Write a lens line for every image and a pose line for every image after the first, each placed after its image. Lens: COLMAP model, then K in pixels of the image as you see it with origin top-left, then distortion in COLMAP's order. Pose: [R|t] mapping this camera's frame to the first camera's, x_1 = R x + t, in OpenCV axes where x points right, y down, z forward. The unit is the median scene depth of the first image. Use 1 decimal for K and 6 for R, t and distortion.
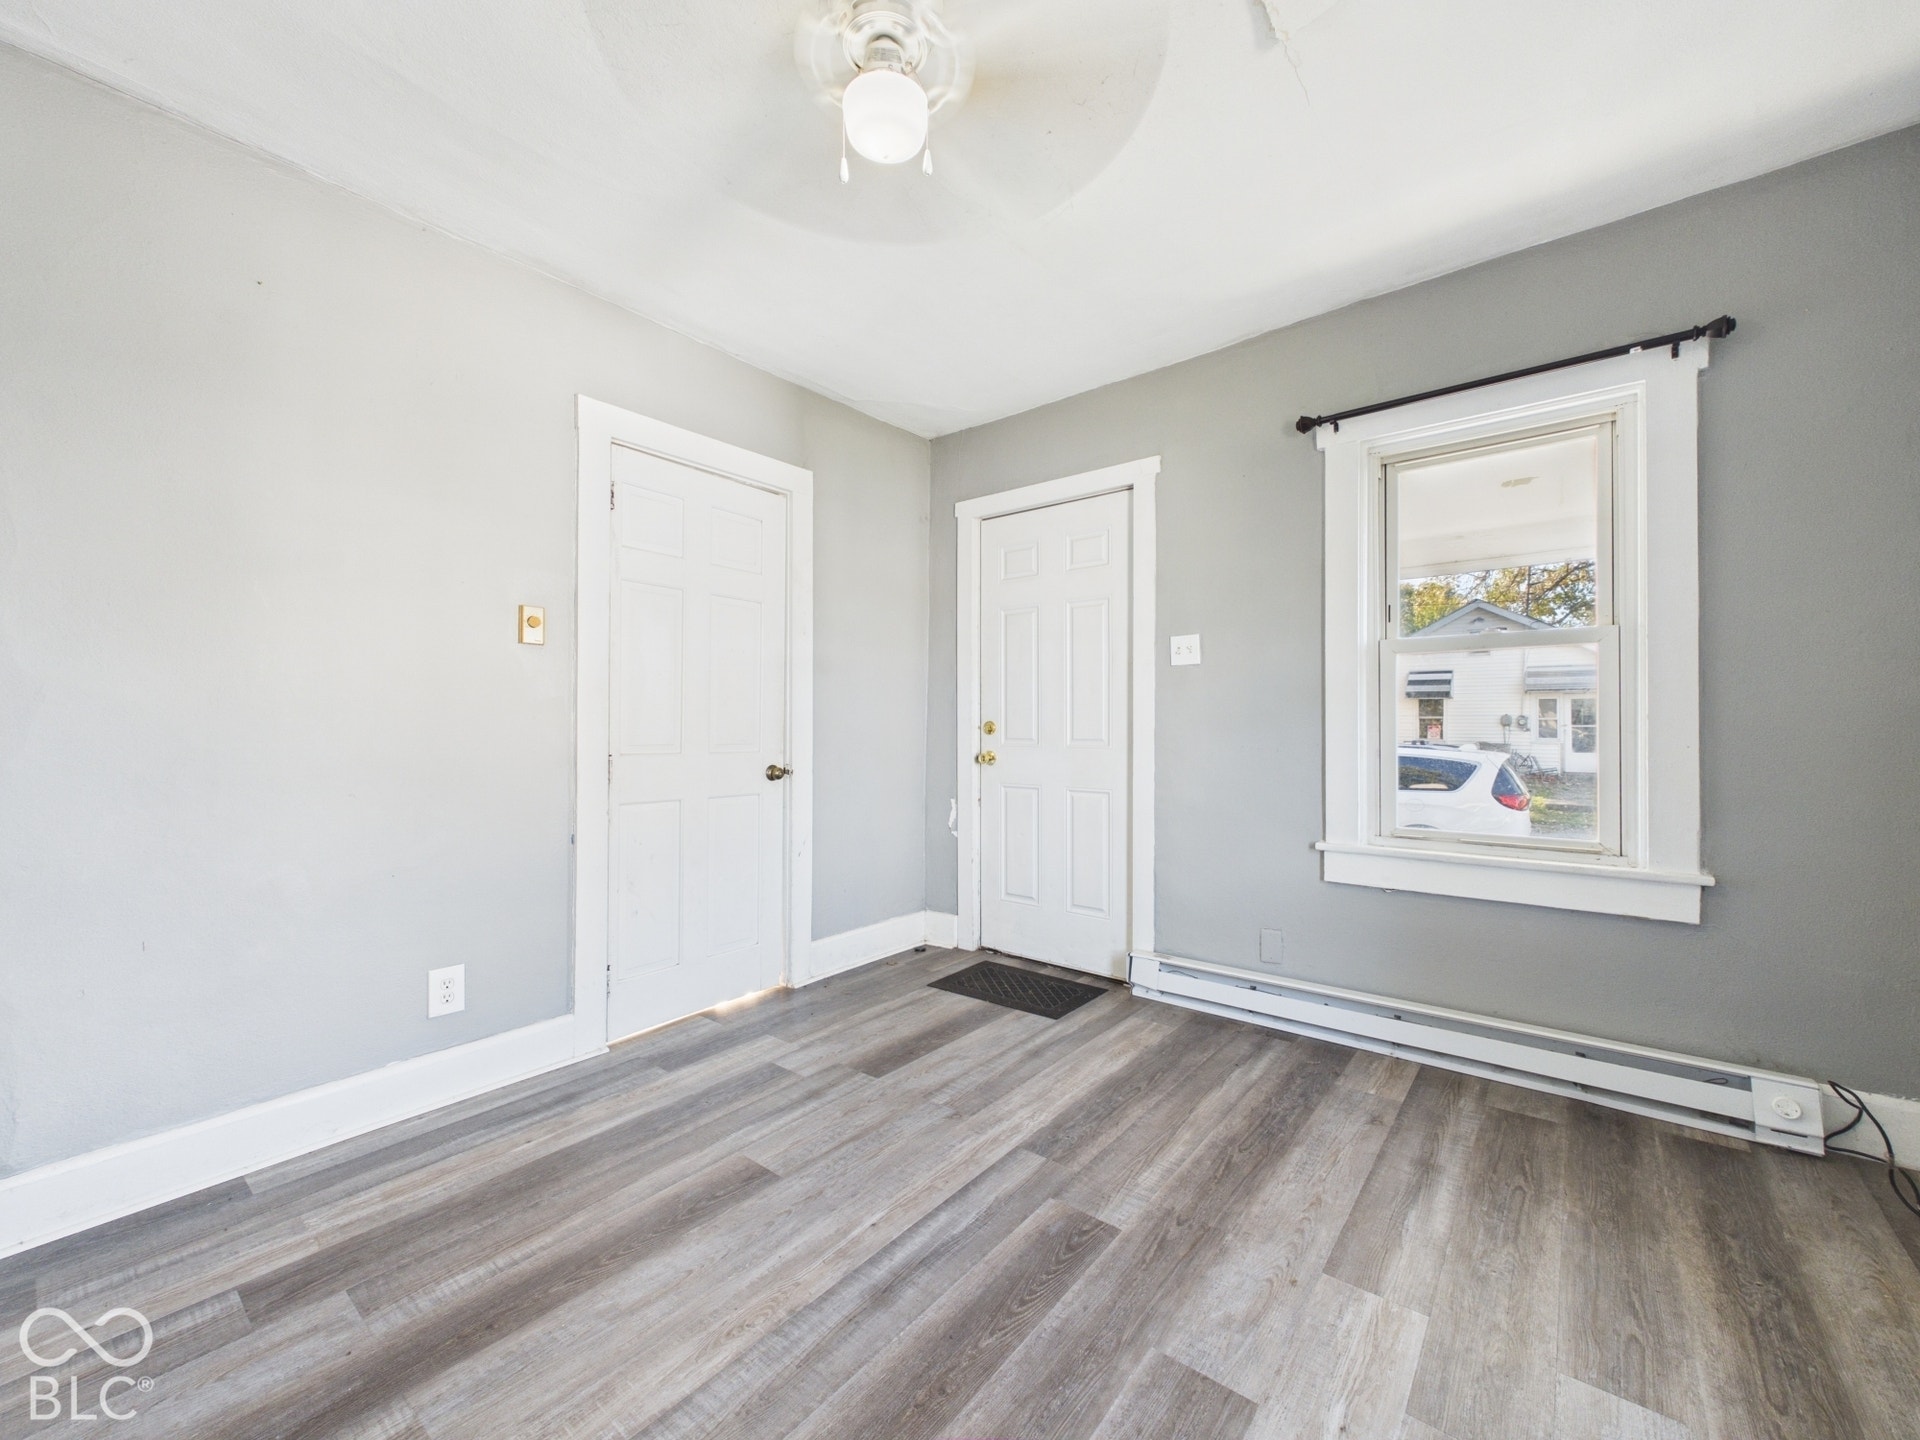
lens RADIAL K [[769.5, 0, 958.0], [0, 769.5, 723.8], [0, 0, 1]] dist [0.001504, 0.000124]
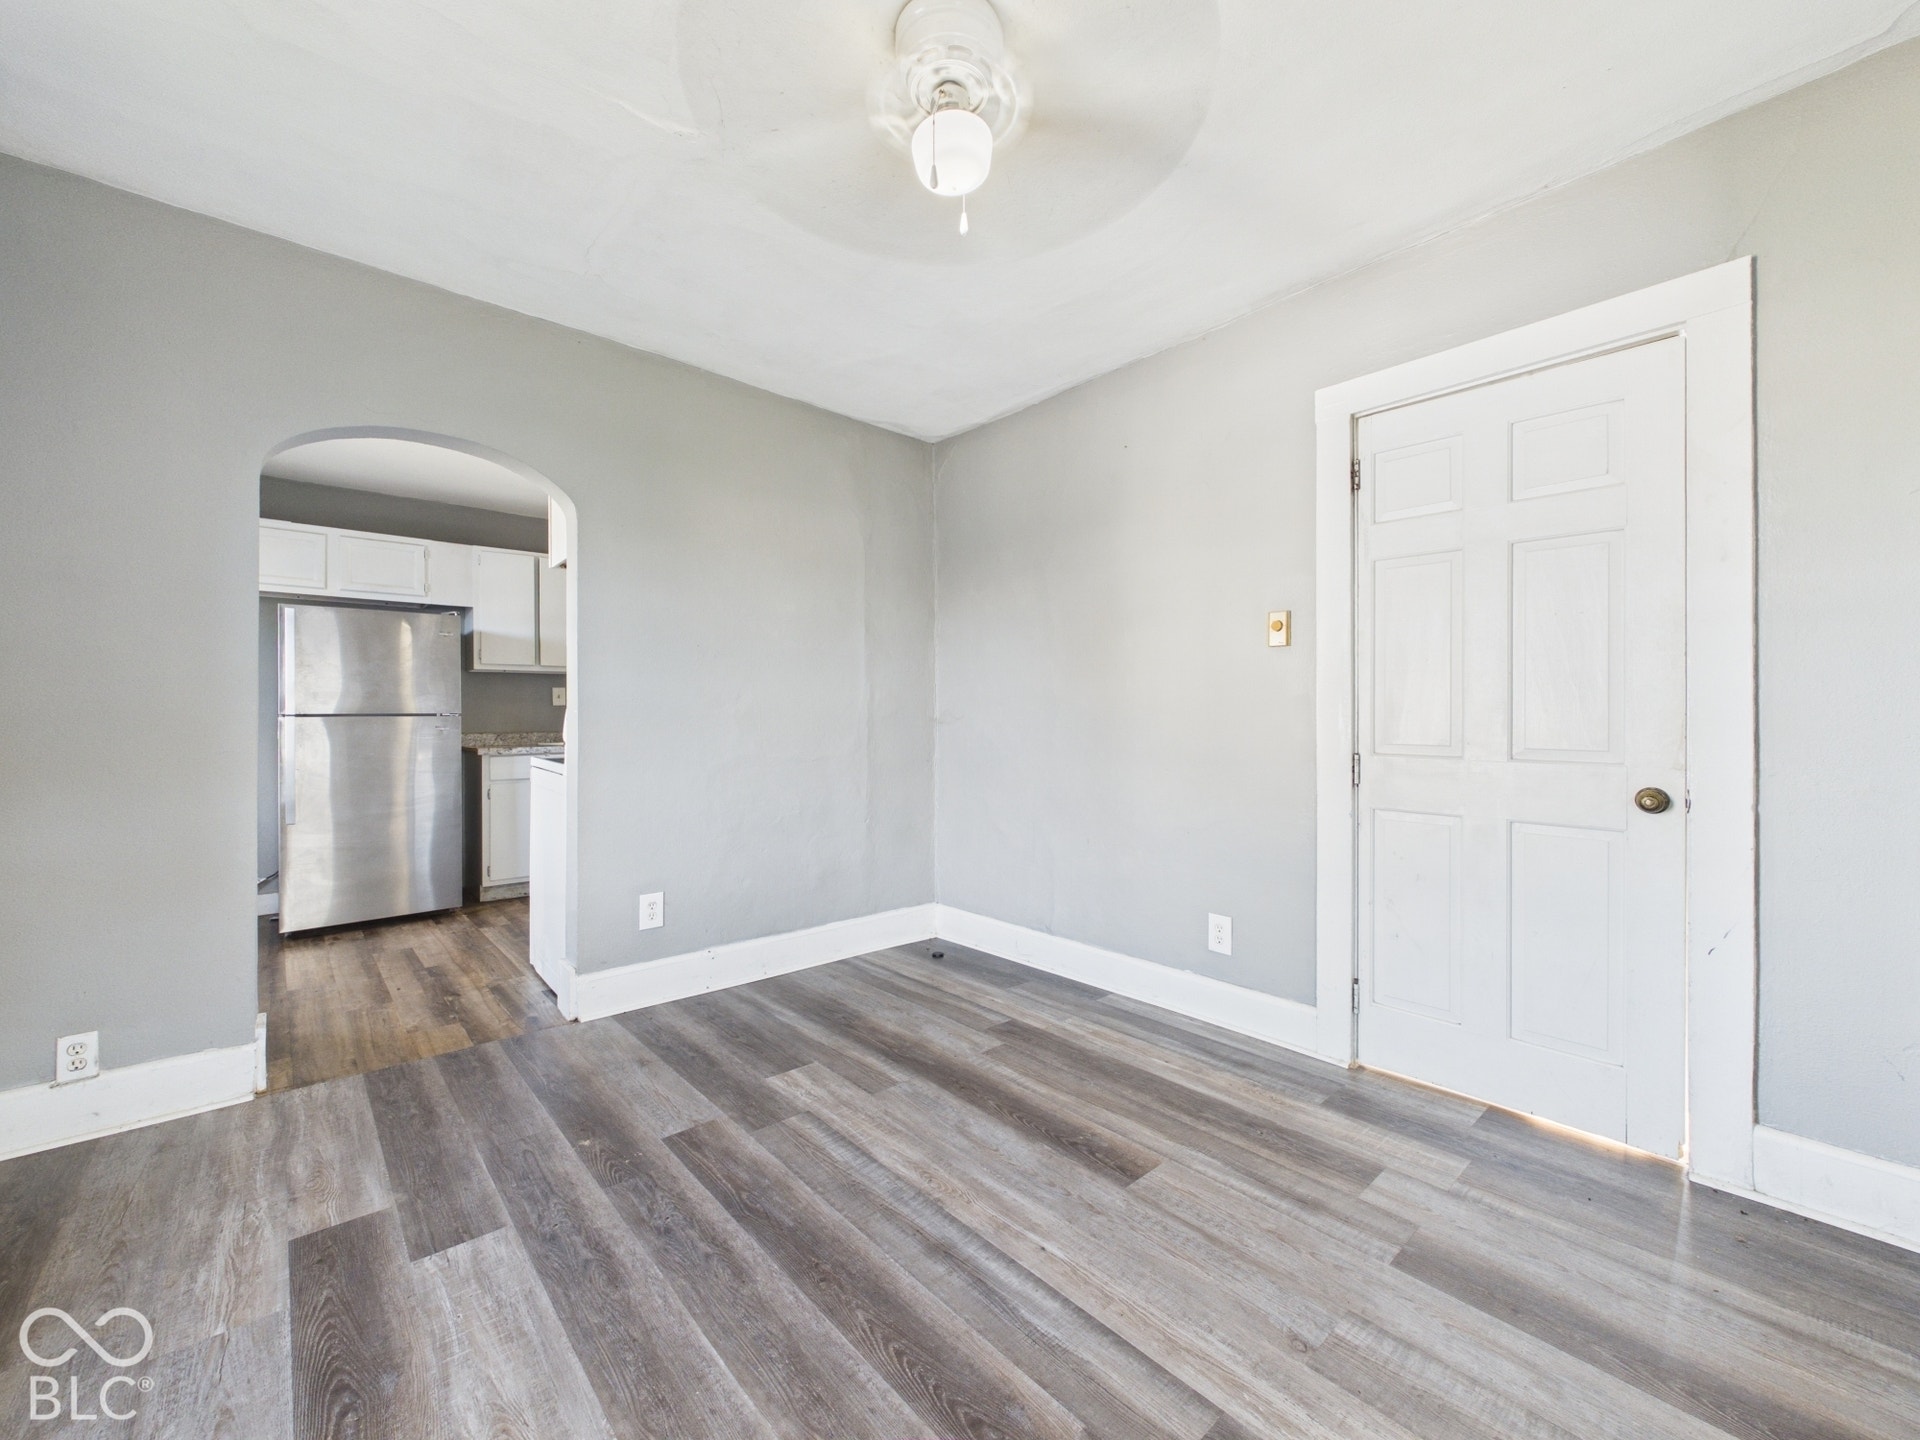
lens RADIAL K [[769.5, 0, 962.4], [0, 769.5, 711.8], [0, 0, 1]] dist [0.001504, 0.000124]
pose [[-0.160212, -0.007801, -0.987052, 0.658982], [0.001590, 0.999965, -0.008161, -0.003600], [0.987081, -0.002877, -0.160194, 0.818772]]
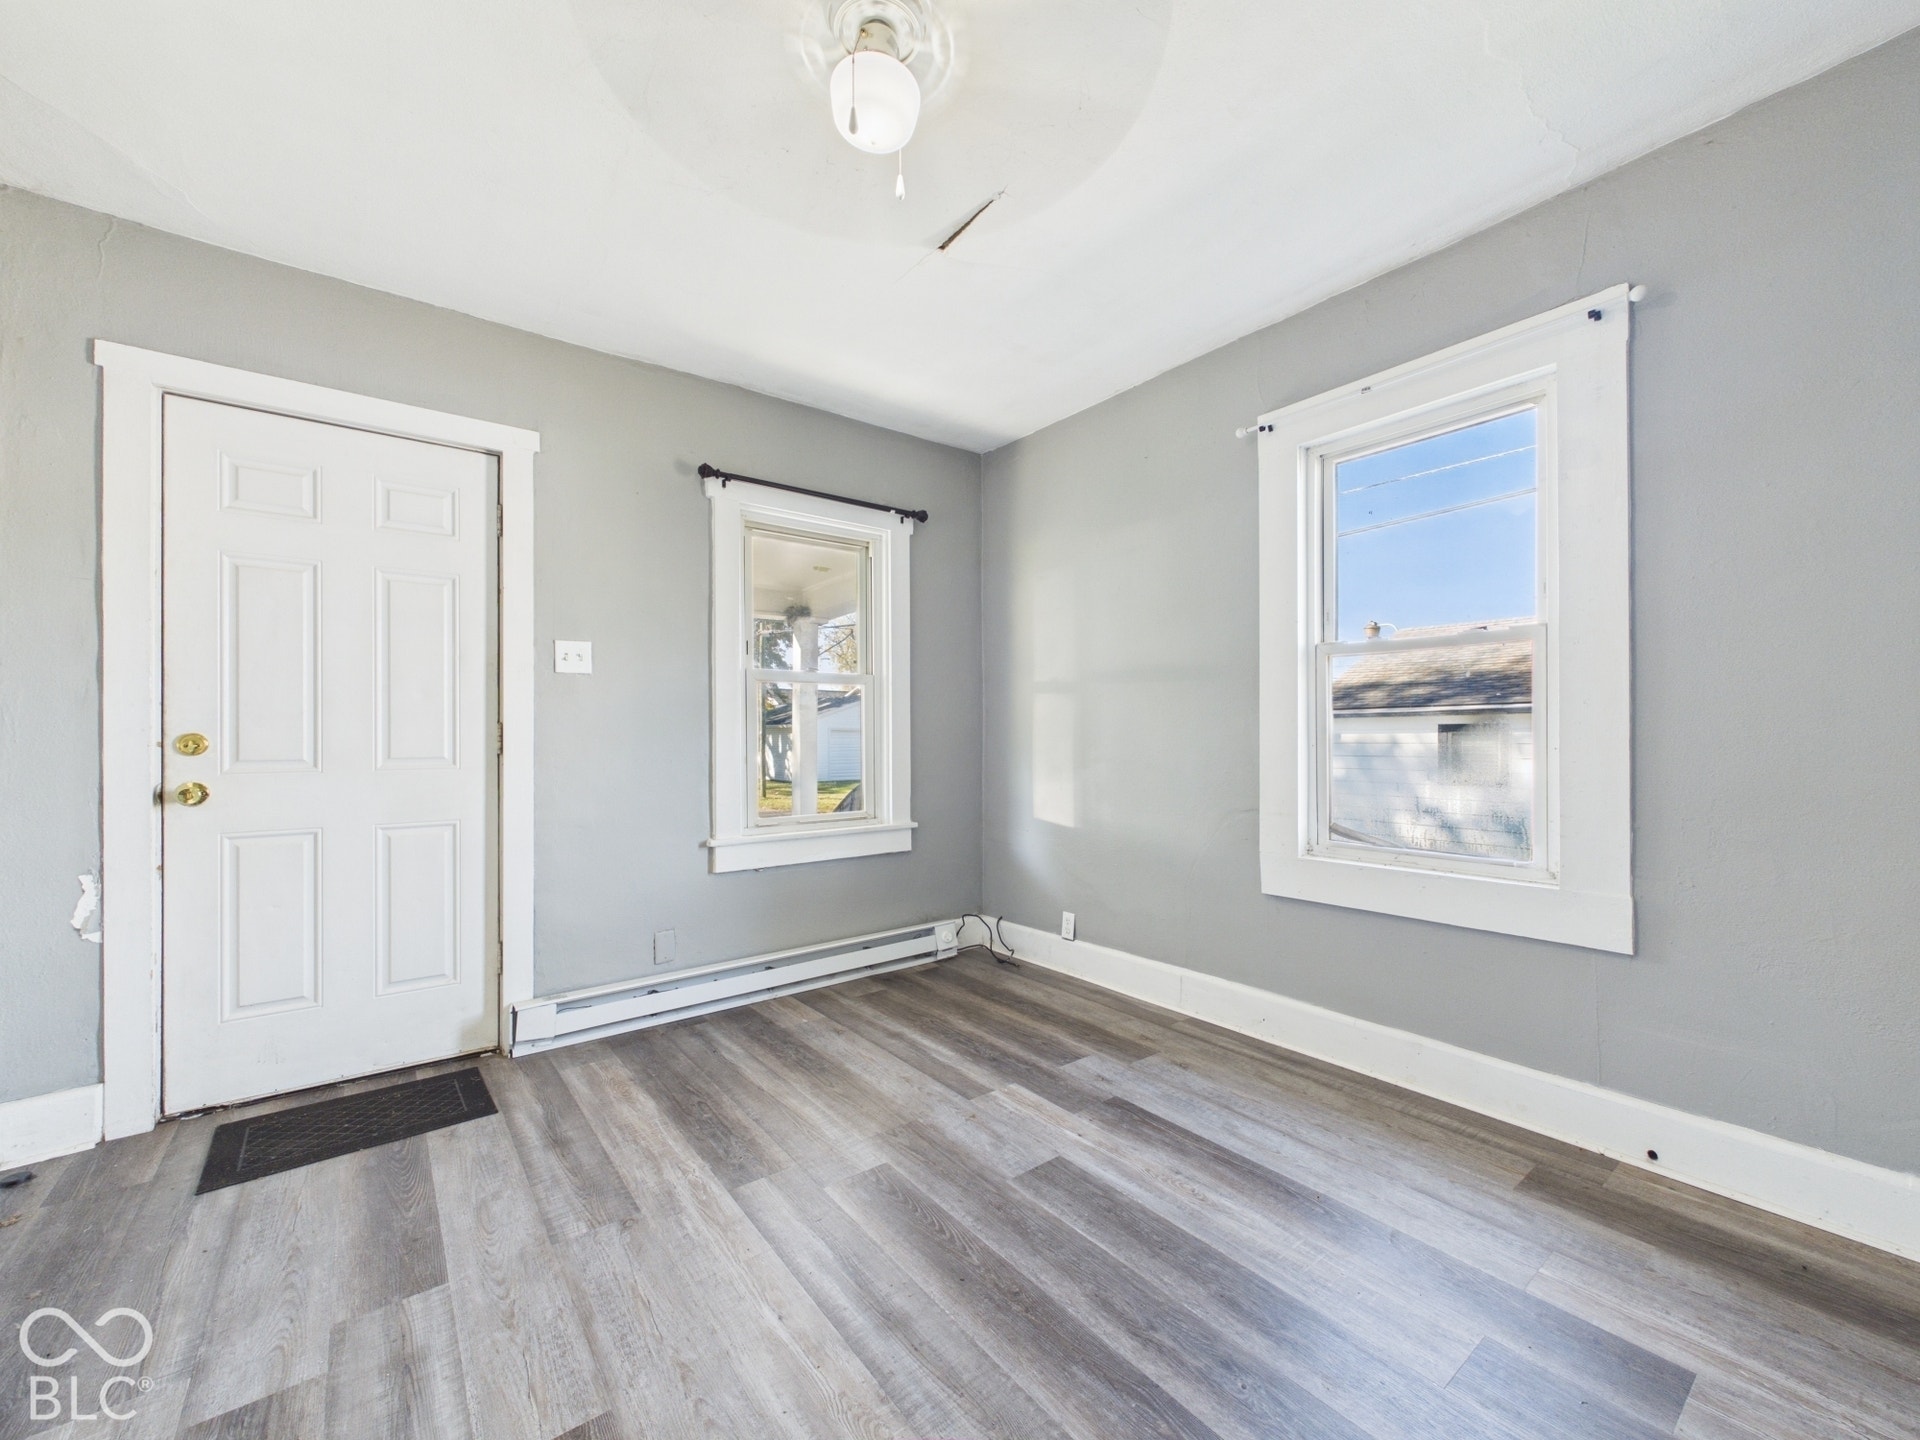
lens RADIAL K [[769.5, 0, 962.3], [0, 769.5, 736.2], [0, 0, 1]] dist [0.001504, 0.000124]
pose [[0.229610, 0.002111, 0.973280, -0.696548], [0.003907, 0.999988, -0.003090, 0.005473], [-0.973275, 0.004512, 0.229599, 0.467955]]
